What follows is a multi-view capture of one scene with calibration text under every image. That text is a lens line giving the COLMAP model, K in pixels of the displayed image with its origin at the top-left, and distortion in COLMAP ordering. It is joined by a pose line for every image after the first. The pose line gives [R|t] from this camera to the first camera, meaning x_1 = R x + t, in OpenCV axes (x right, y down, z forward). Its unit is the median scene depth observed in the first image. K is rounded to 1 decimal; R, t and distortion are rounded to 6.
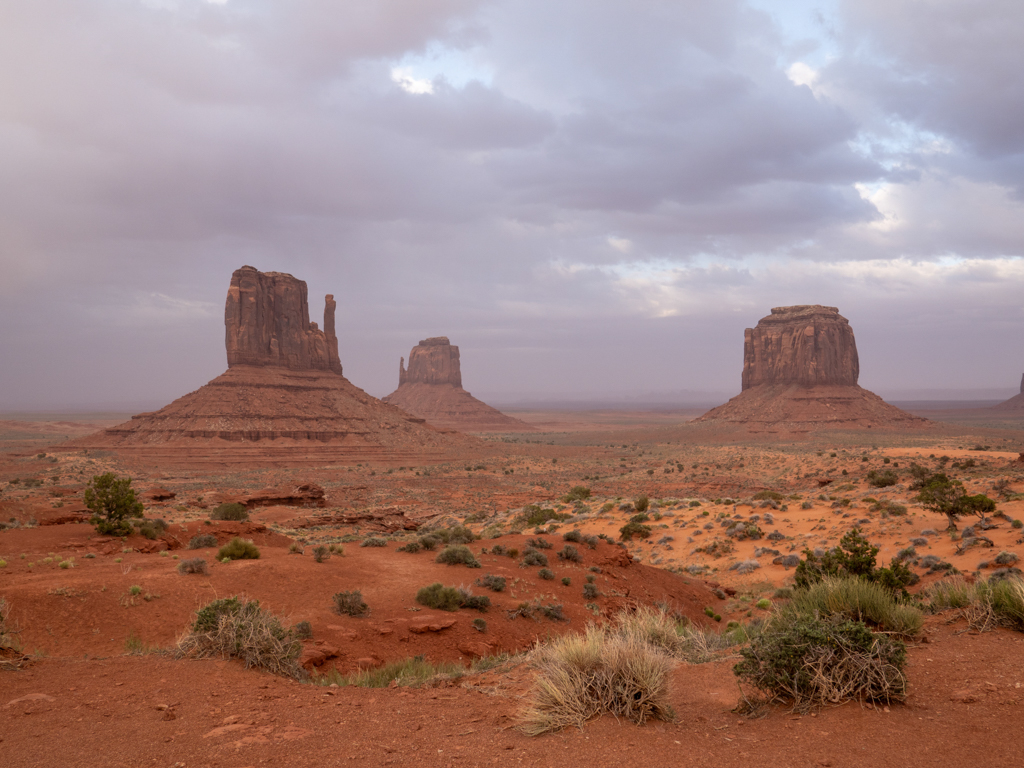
lens RADIAL K [[1020.4, 0, 513.3], [0, 1020.4, 383.6], [0, 0, 1]] dist [0.024967, 0.000000]
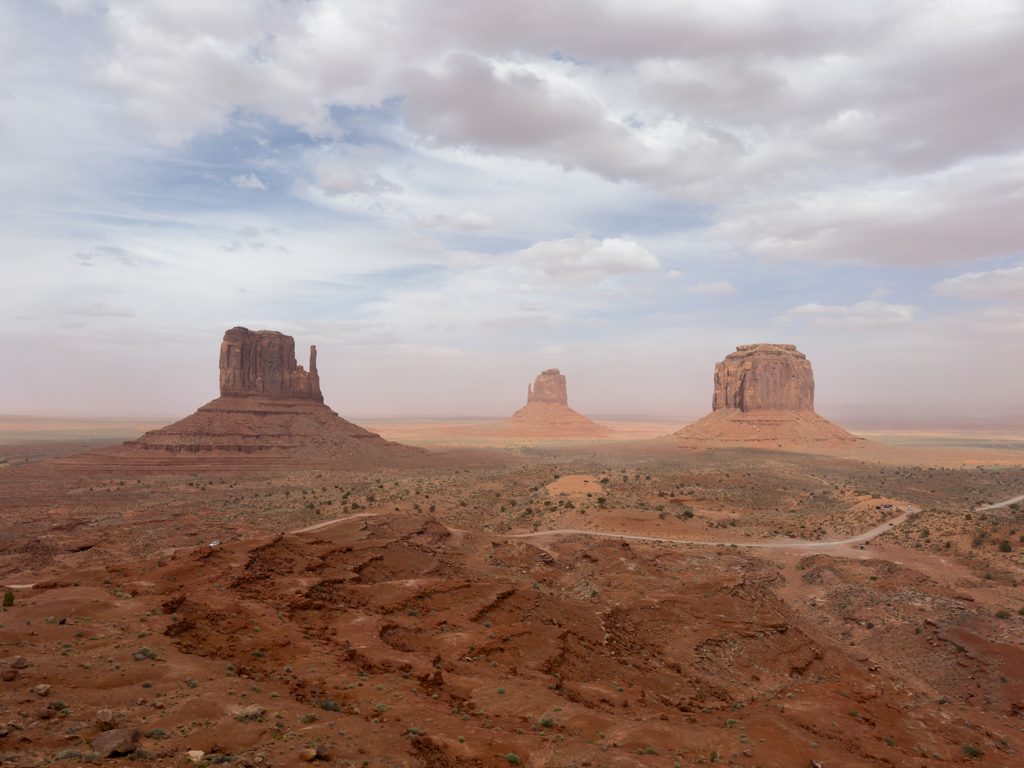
lens RADIAL K [[706.5, 0, 521.1], [0, 706.5, 389.7], [0, 0, 1]] dist [0.071271, -0.035113]
pose [[0.958669, 0.000622, -0.284523, 0.371863], [-0.003422, 0.999950, -0.009345, -0.017998], [0.284503, 0.009933, 0.958624, 0.146606]]
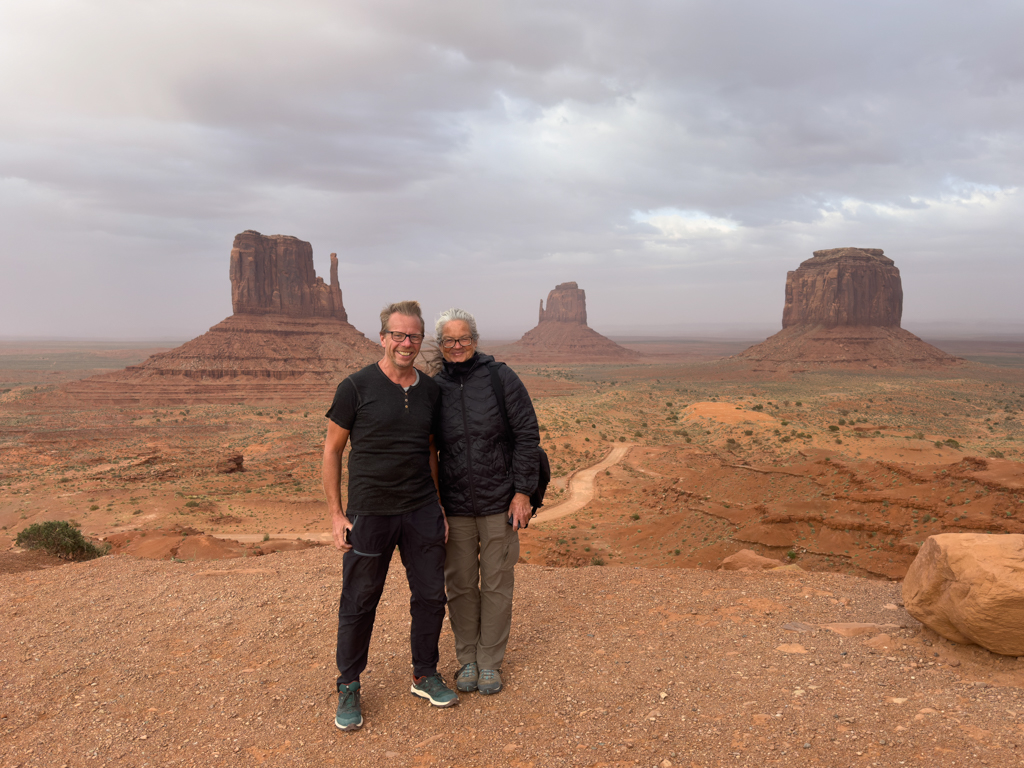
lens RADIAL K [[809.9, 0, 506.7], [0, 809.9, 395.2], [0, 0, 1]] dist [0.093929, -0.014176]
pose [[0.961272, 0.024047, -0.274549, 0.277898], [0.002777, 0.995291, 0.096894, -0.013862], [0.275587, -0.093904, 0.956679, 0.132777]]
